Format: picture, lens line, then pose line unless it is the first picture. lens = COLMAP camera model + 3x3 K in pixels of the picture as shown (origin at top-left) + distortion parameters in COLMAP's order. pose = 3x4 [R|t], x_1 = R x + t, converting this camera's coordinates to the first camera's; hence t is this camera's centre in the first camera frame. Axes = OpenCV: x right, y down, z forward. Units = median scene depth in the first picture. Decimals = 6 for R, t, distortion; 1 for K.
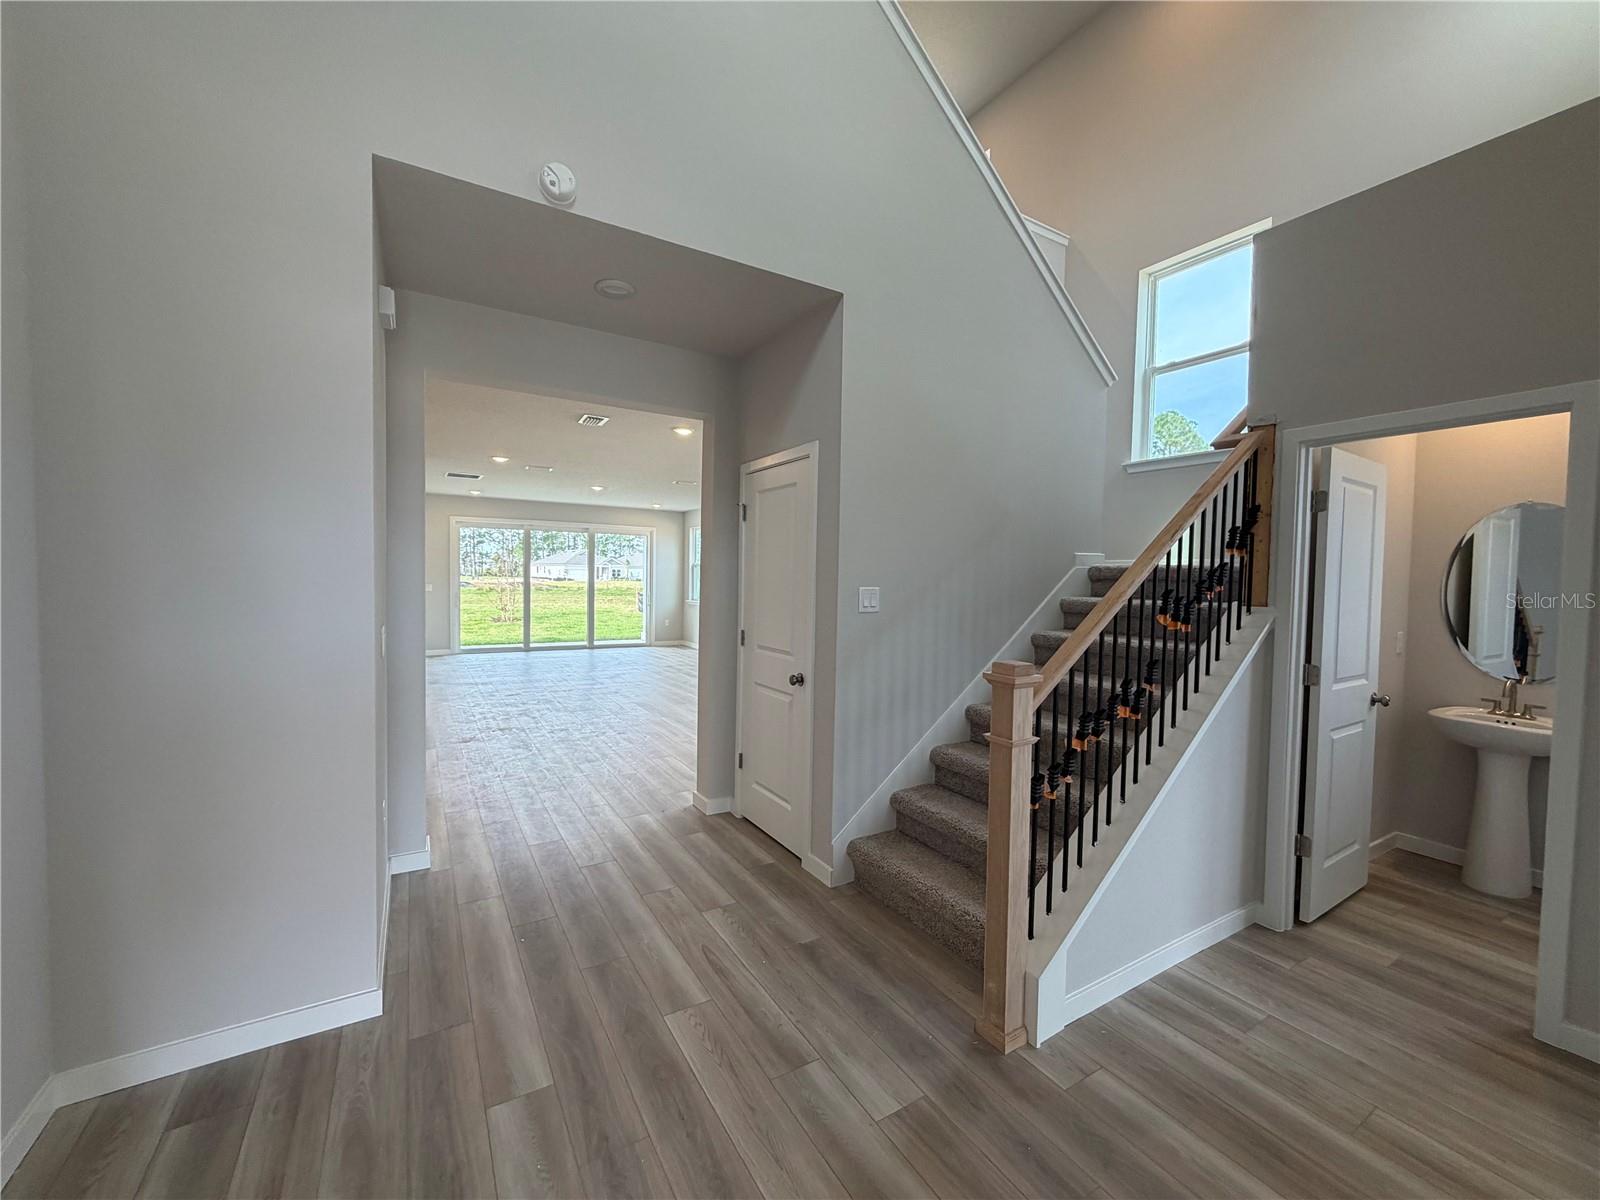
lens RADIAL K [[637.9, 0, 792.4], [0, 637.9, 603.2], [0, 0, 1]] dist [-0.000100, 0.000096]
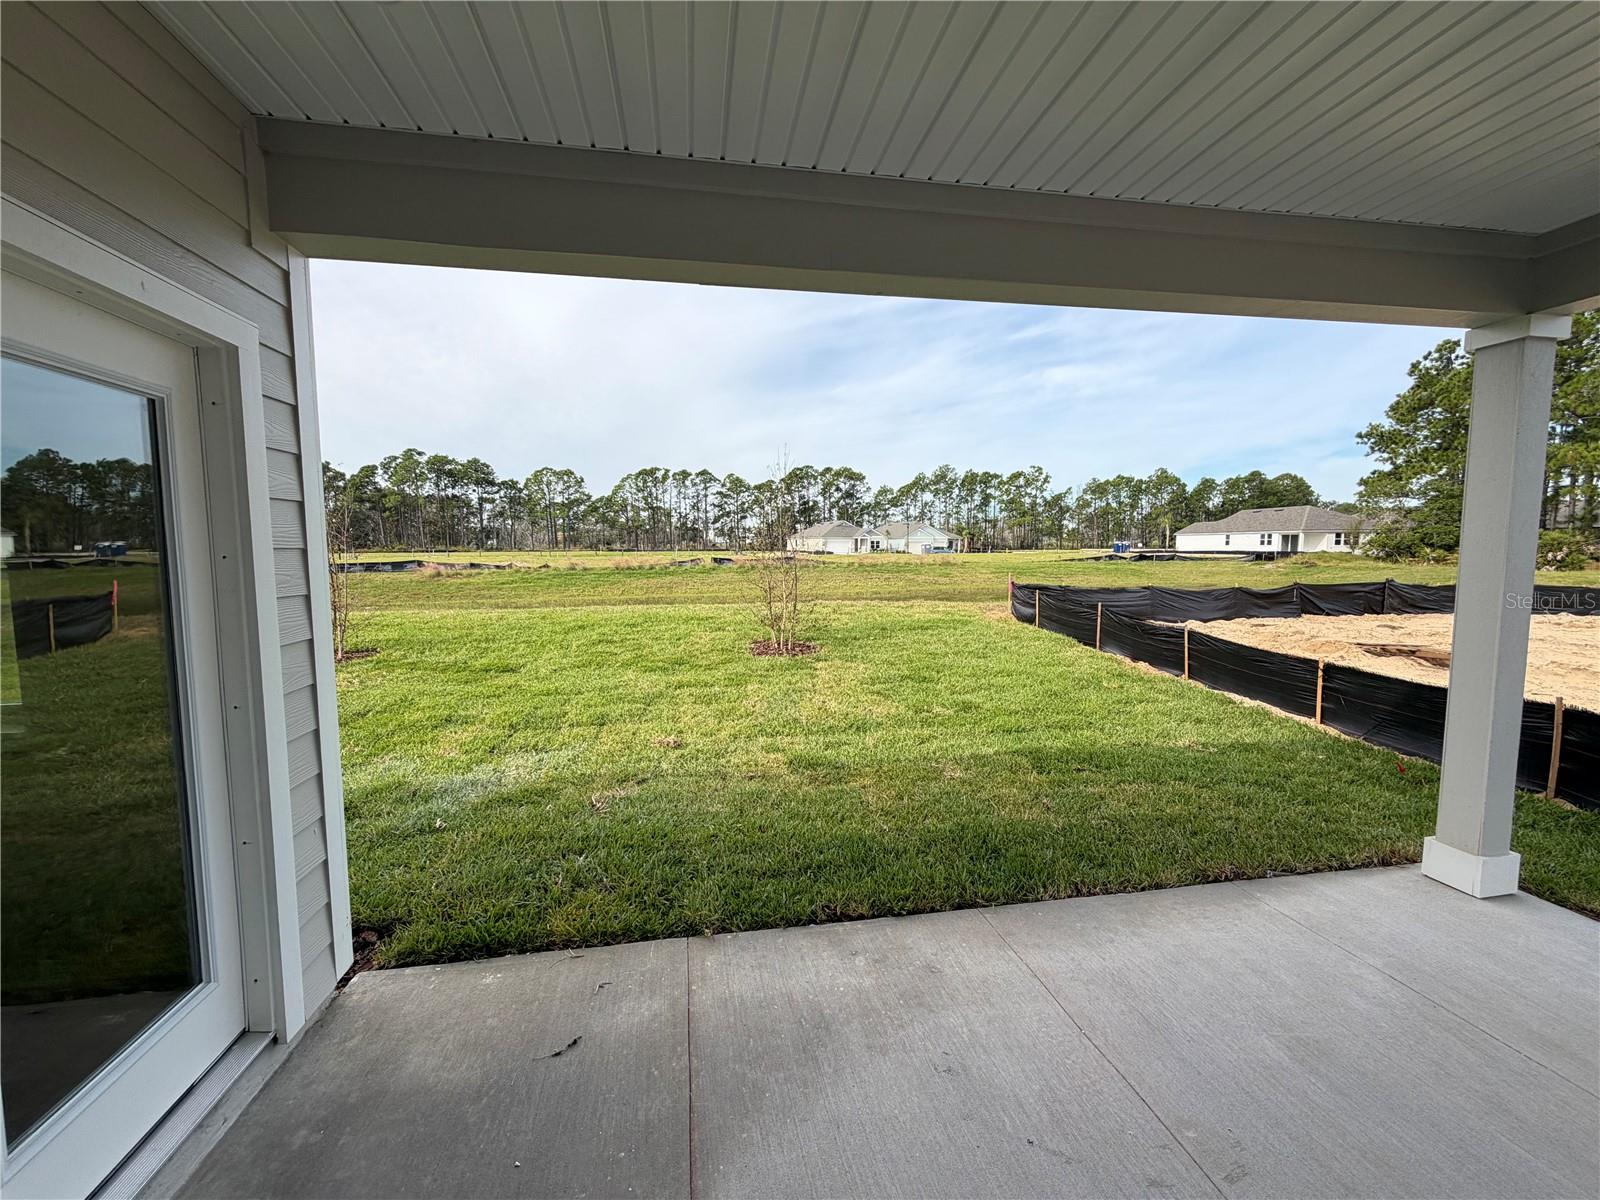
lens RADIAL K [[637.9, 0, 793.7], [0, 637.9, 606.2], [0, 0, 1]] dist [-0.000100, 0.000096]
pose [[0.929280, 0.014484, -0.369092, -0.049965], [0.004154, 0.998758, 0.049652, -0.005556], [0.369353, -0.047673, 0.928065, 0.106664]]
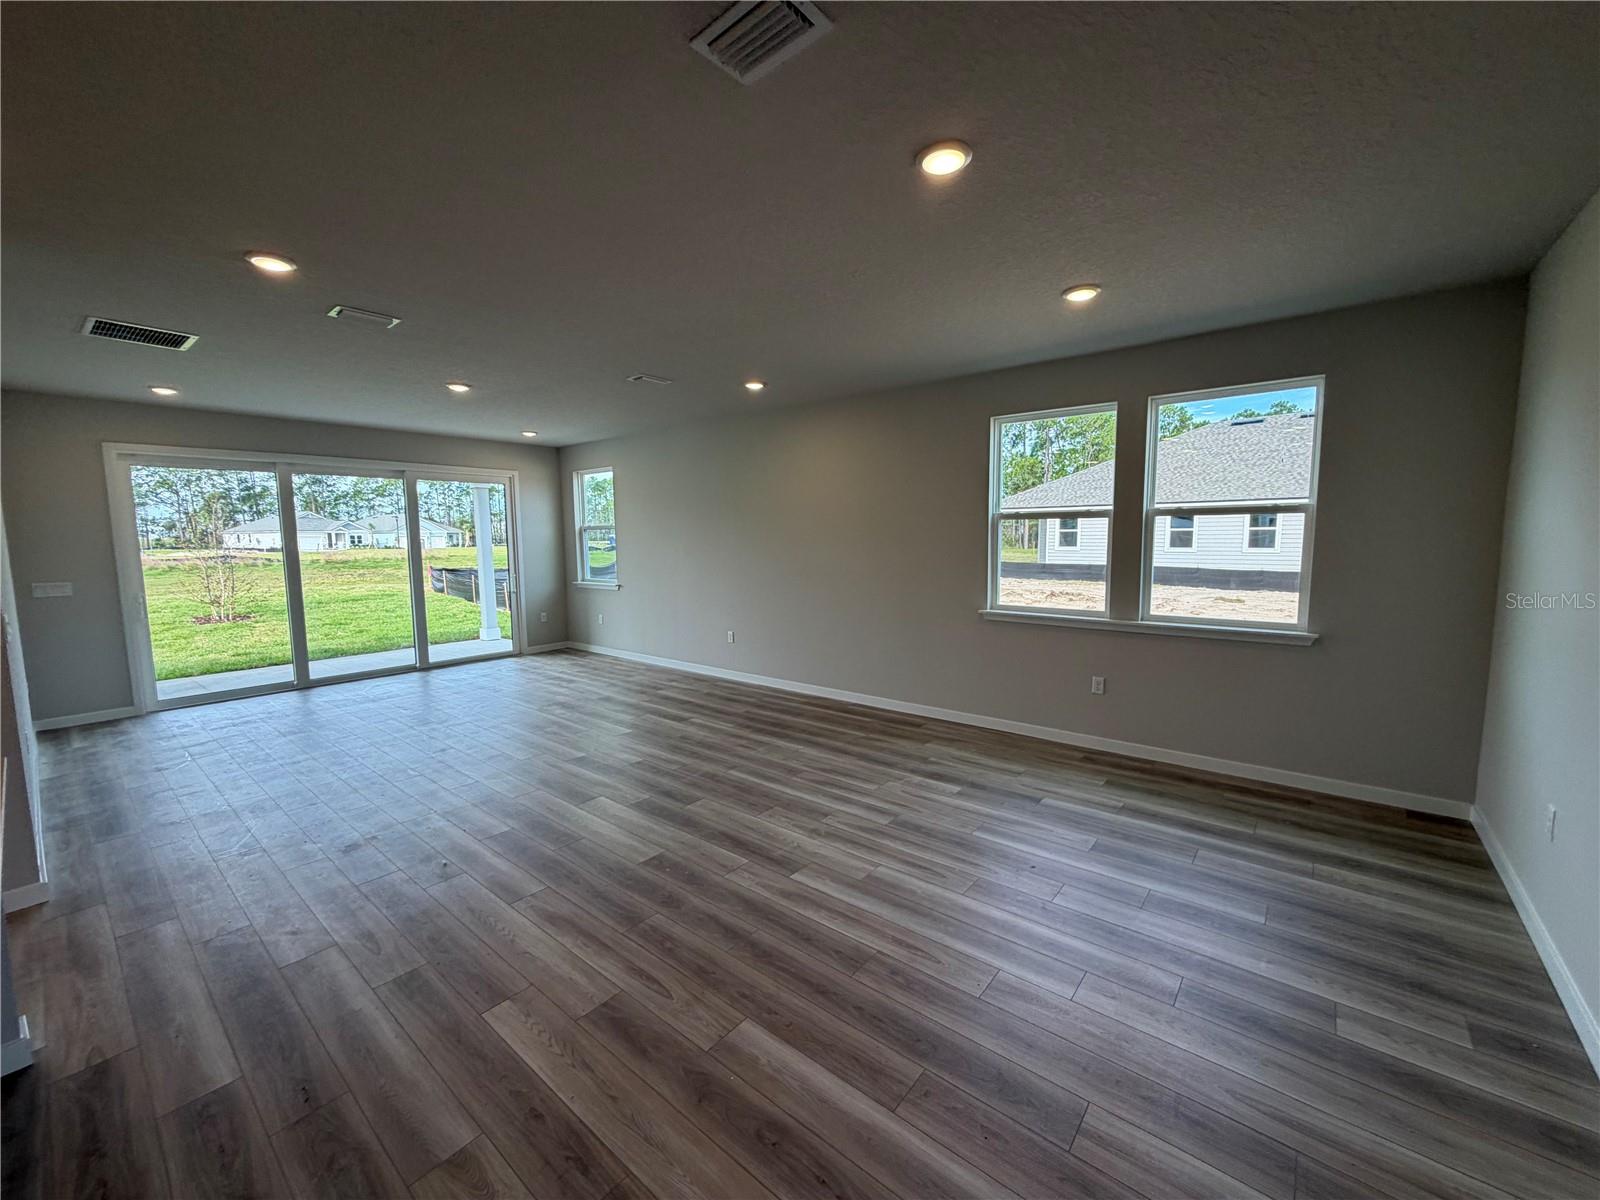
lens RADIAL K [[637.9, 0, 795.1], [0, 637.9, 600.6], [0, 0, 1]] dist [-0.000100, 0.000096]
pose [[0.942337, -0.062642, 0.328750, -0.020267], [0.042098, 0.996711, 0.069249, -0.002574], [-0.332007, -0.051416, 0.941875, 0.035283]]
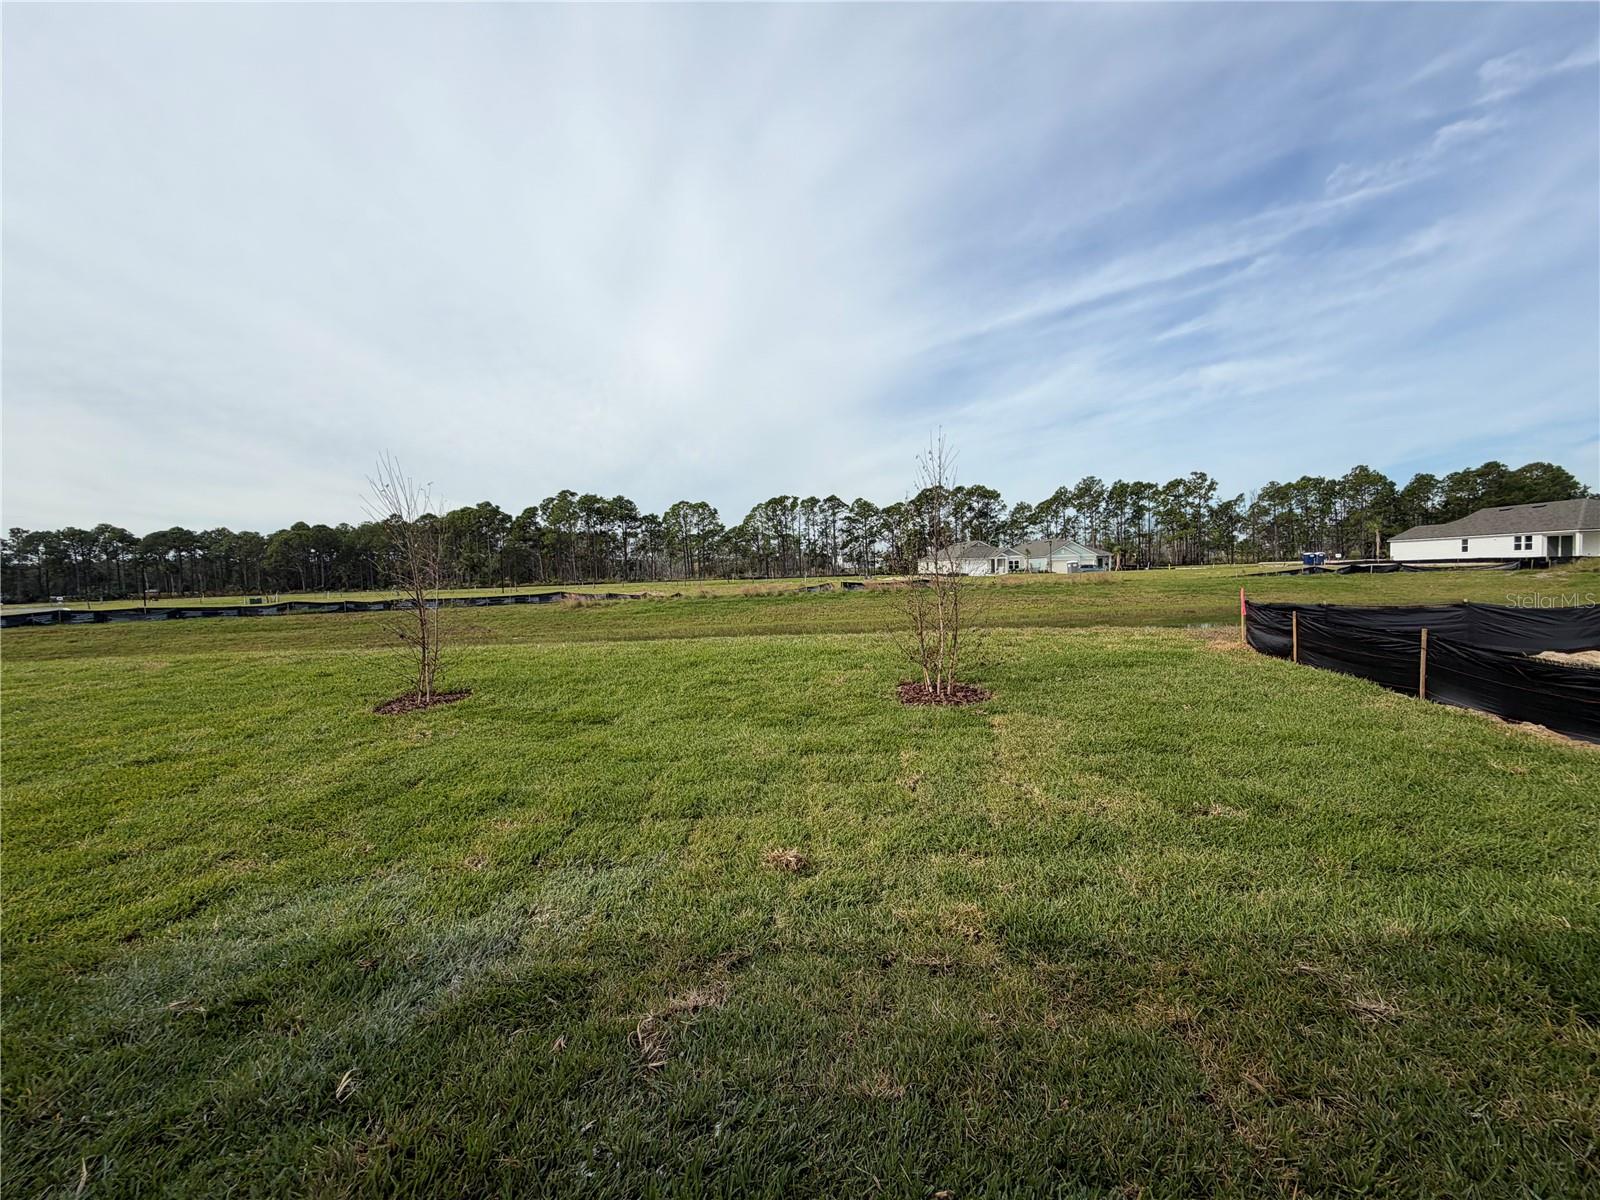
lens RADIAL K [[637.9, 0, 794.1], [0, 637.9, 610.6], [0, 0, 1]] dist [-0.000100, 0.000096]
pose [[0.836822, -0.012572, -0.547330, -0.060123], [0.024242, 0.999607, 0.014104, -0.005421], [0.546938, -0.025071, 0.836798, 0.123694]]
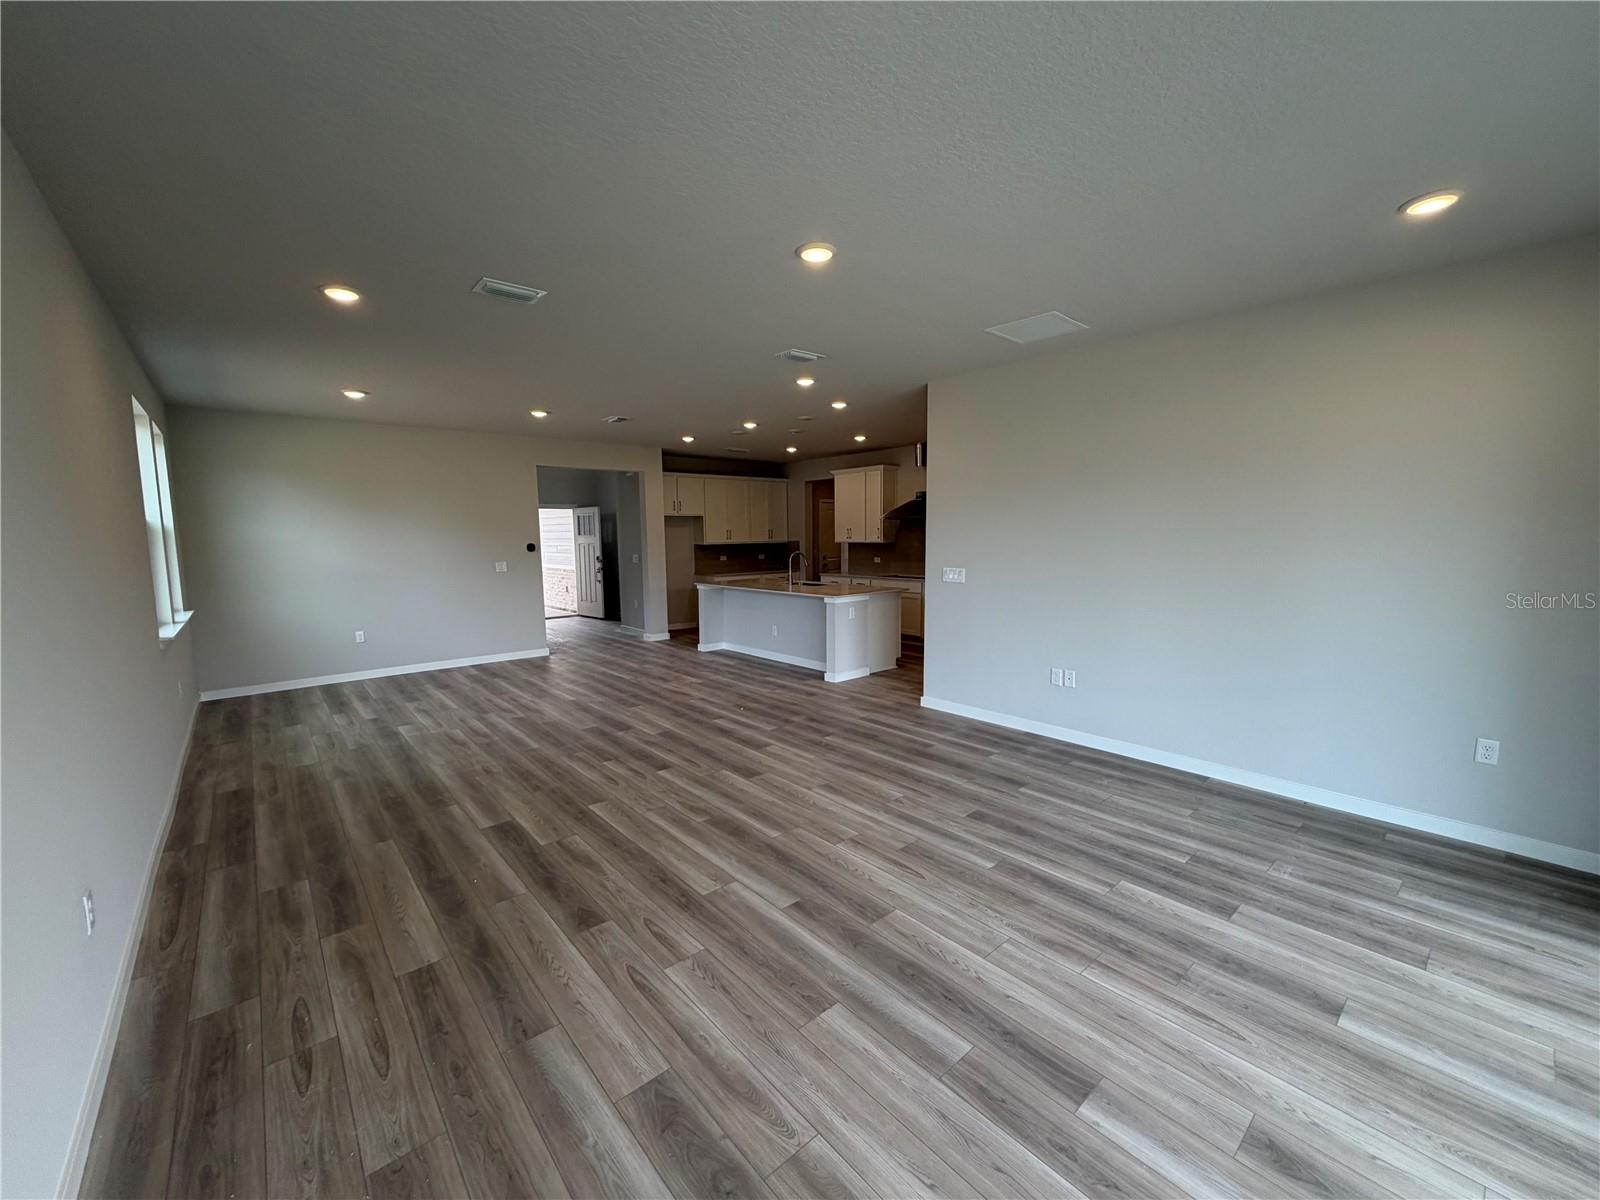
lens RADIAL K [[637.9, 0, 798.9], [0, 637.9, 601.5], [0, 0, 1]] dist [-0.000100, 0.000096]
pose [[-0.984350, 0.013615, -0.175697, -0.021826], [-0.012222, 0.989337, 0.145134, -0.005954], [0.175799, 0.145010, -0.973687, 0.116012]]
